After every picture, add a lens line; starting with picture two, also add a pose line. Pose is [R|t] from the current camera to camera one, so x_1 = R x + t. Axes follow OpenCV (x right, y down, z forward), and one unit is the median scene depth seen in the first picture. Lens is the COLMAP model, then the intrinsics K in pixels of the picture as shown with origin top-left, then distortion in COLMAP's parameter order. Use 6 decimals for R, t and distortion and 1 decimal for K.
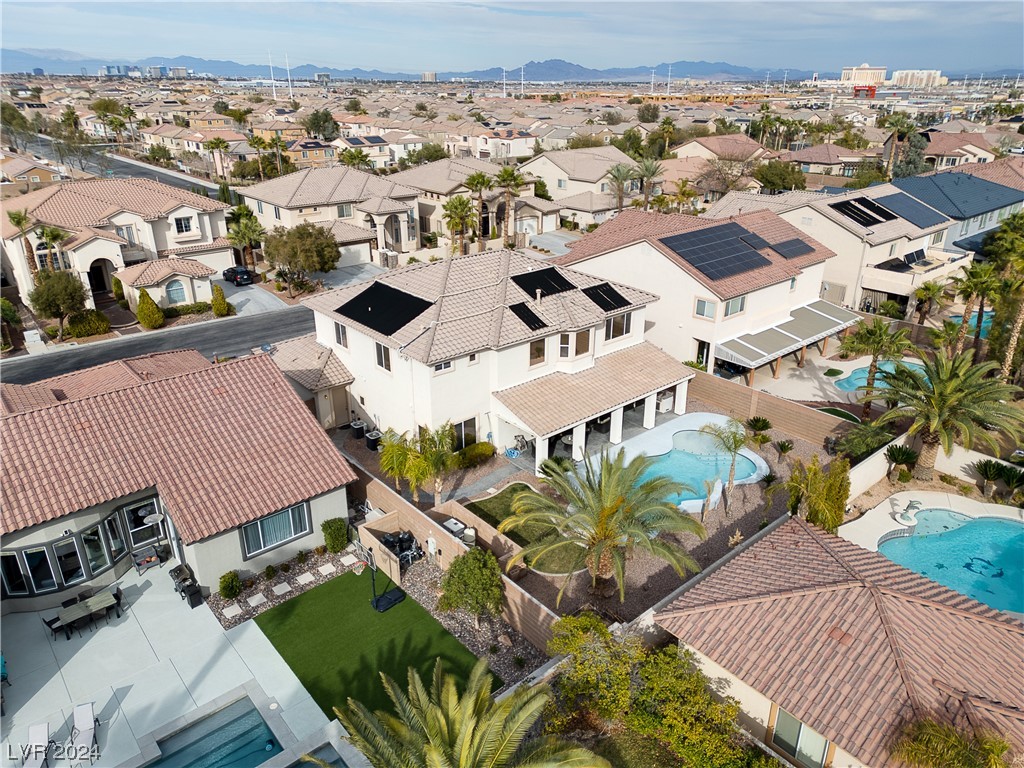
lens RADIAL K [[710.5, 0, 512.0], [0, 710.5, 384.0], [0, 0, 1]] dist [0.083429, -0.077027]
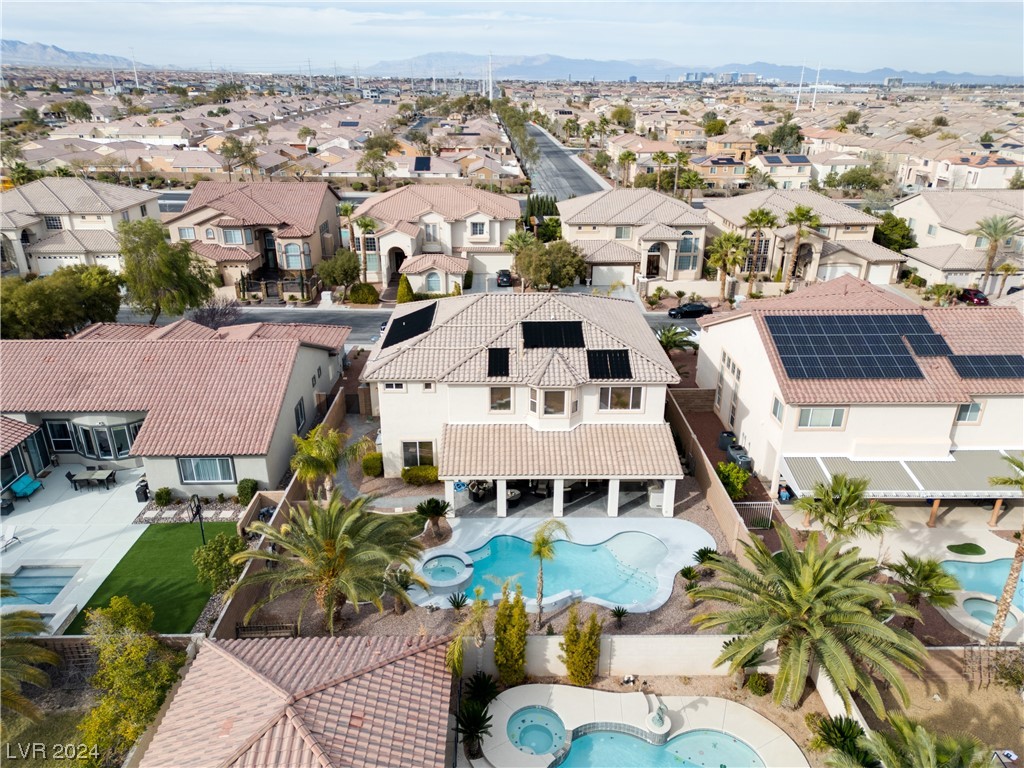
lens RADIAL K [[710.5, 0, 512.0], [0, 710.5, 384.0], [0, 0, 1]] dist [0.083429, -0.077027]
pose [[0.769285, 0.253727, -0.586364, 0.389170], [-0.257157, 0.963105, 0.079367, -0.091726], [0.584868, 0.089732, 0.806150, 0.121438]]
